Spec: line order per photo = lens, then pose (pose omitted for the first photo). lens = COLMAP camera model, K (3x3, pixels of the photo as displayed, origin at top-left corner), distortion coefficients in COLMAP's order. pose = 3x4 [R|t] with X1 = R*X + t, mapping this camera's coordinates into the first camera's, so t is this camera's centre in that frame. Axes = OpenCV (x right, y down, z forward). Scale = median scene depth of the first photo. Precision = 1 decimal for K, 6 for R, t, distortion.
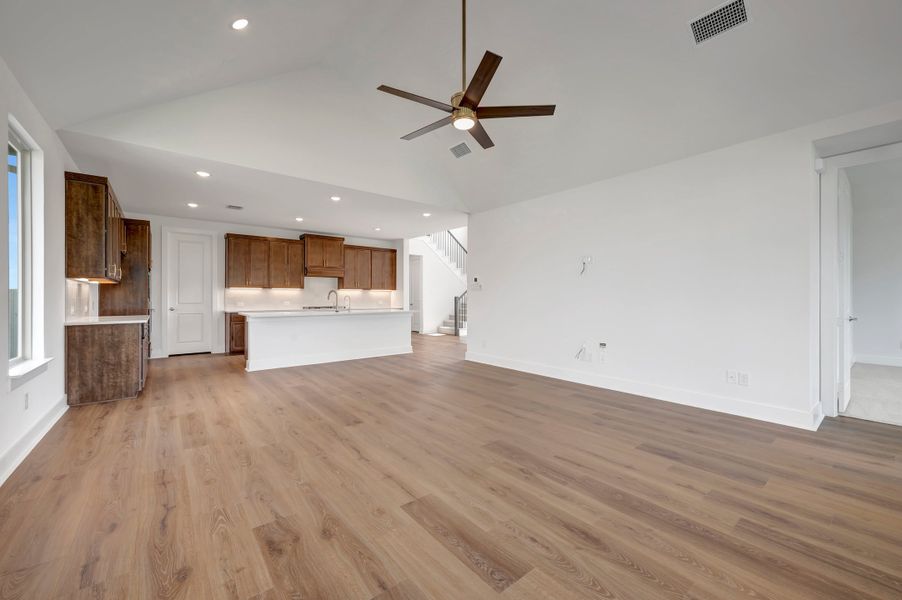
lens RADIAL K [[357.3, 0, 452.3], [0, 357.3, 297.8], [0, 0, 1]] dist [-0.000878, -0.000116]
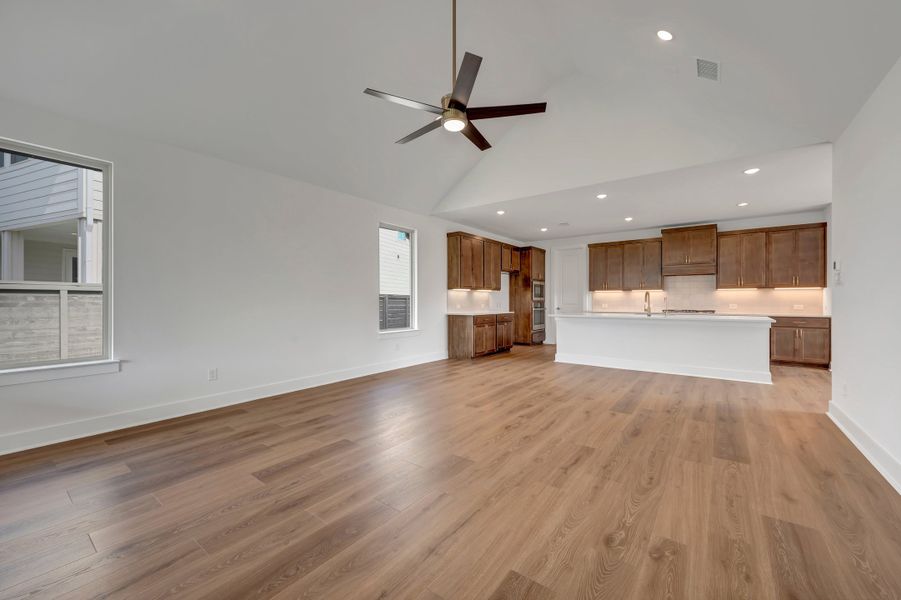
lens RADIAL K [[356.9, 0, 451.8], [0, 356.9, 297.8], [0, 0, 1]] dist [-0.000878, -0.000116]
pose [[0.243815, -0.005365, -0.969807, 0.725359], [0.000569, 0.999985, -0.005389, -0.001136], [0.969822, 0.000762, 0.243814, 0.544646]]
